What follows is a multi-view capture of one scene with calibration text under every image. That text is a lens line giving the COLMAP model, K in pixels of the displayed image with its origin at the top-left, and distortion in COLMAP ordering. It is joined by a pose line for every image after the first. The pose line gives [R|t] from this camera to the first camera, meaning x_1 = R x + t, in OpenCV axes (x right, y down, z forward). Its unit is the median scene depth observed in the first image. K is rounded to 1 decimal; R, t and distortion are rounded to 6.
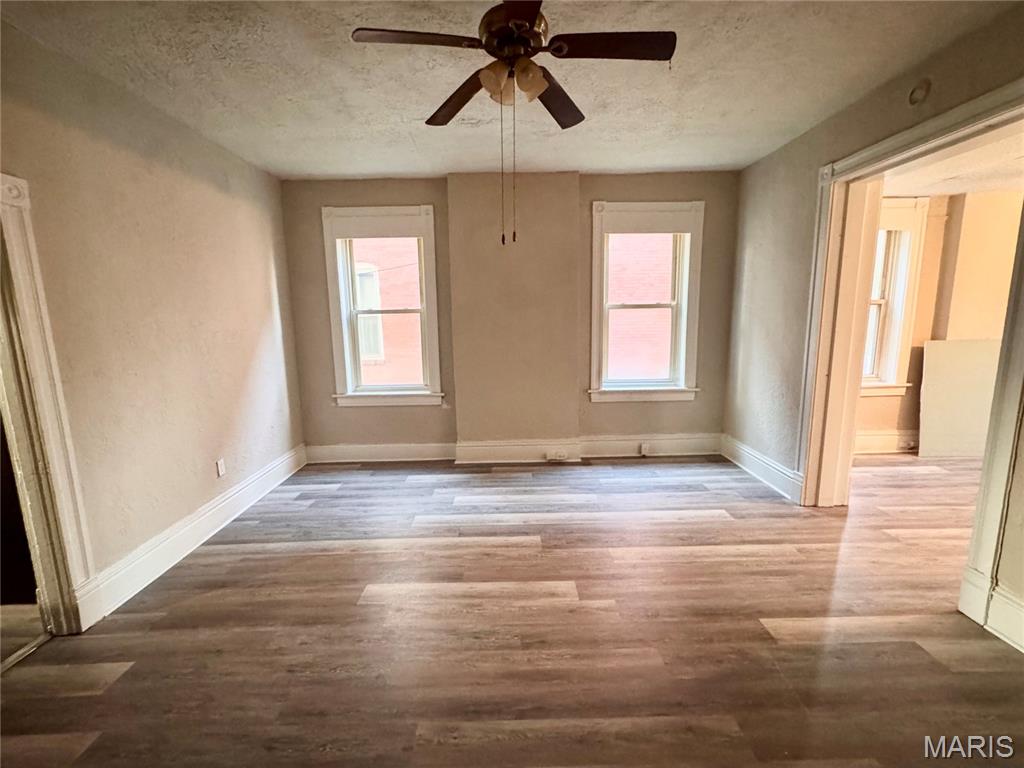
lens RADIAL K [[441.9, 0, 508.5], [0, 441.9, 383.7], [0, 0, 1]] dist [0.000165, -0.000014]
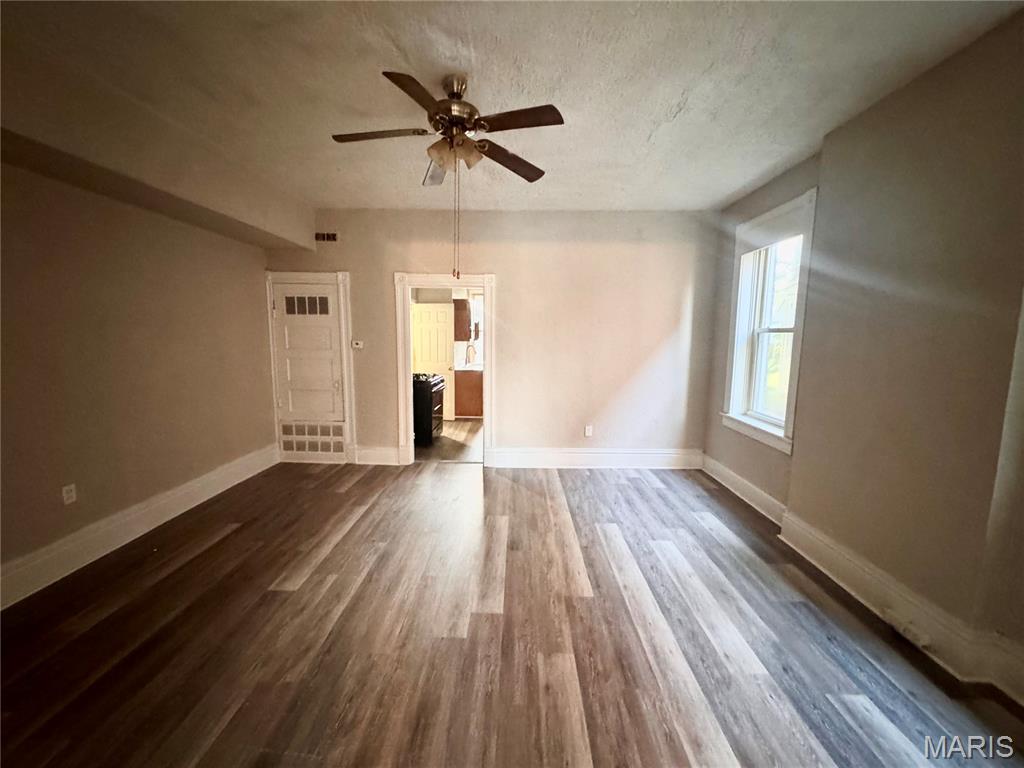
lens RADIAL K [[407.5, 0, 511.1], [0, 407.5, 384.6], [0, 0, 1]] dist [-0.002081, -0.000156]
pose [[-0.025092, 0.141275, -0.989652, 0.760597], [-0.164450, 0.975894, 0.143481, -0.130518], [0.986066, 0.166349, -0.001255, 0.754347]]
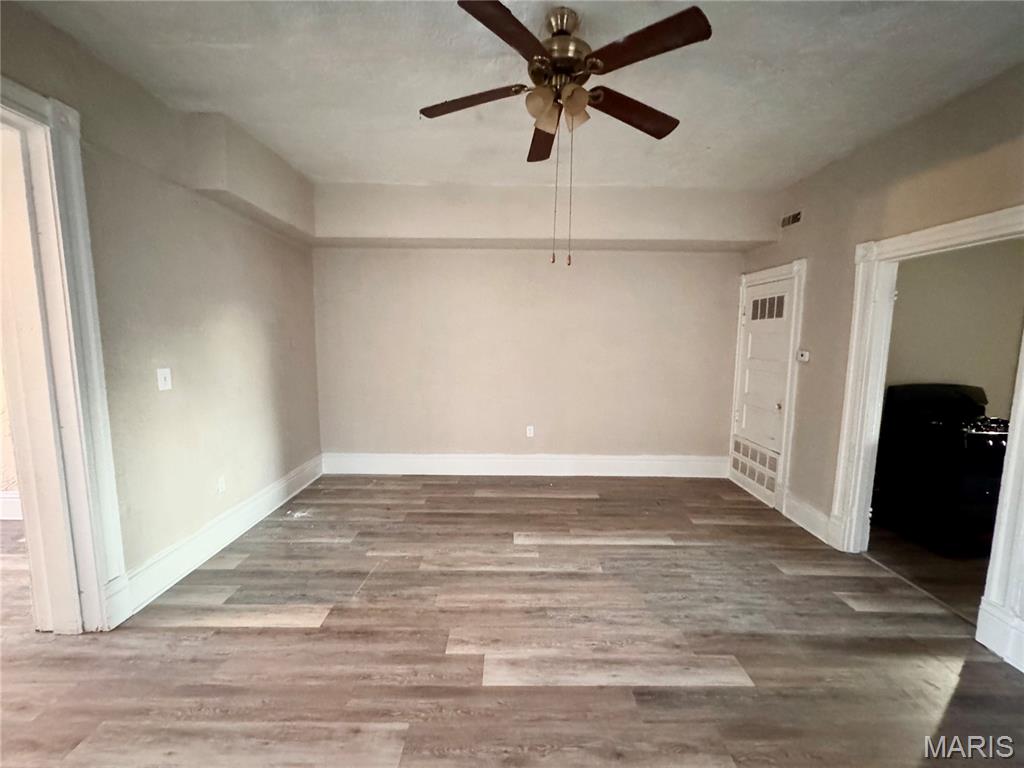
lens RADIAL K [[407.5, 0, 511.1], [0, 407.5, 384.6], [0, 0, 1]] dist [-0.002081, -0.000156]
pose [[-0.999985, 0.005331, 0.000790, 0.077550], [0.005348, 0.963645, 0.267132, -0.188603], [0.000663, 0.267132, -0.963660, 1.233783]]
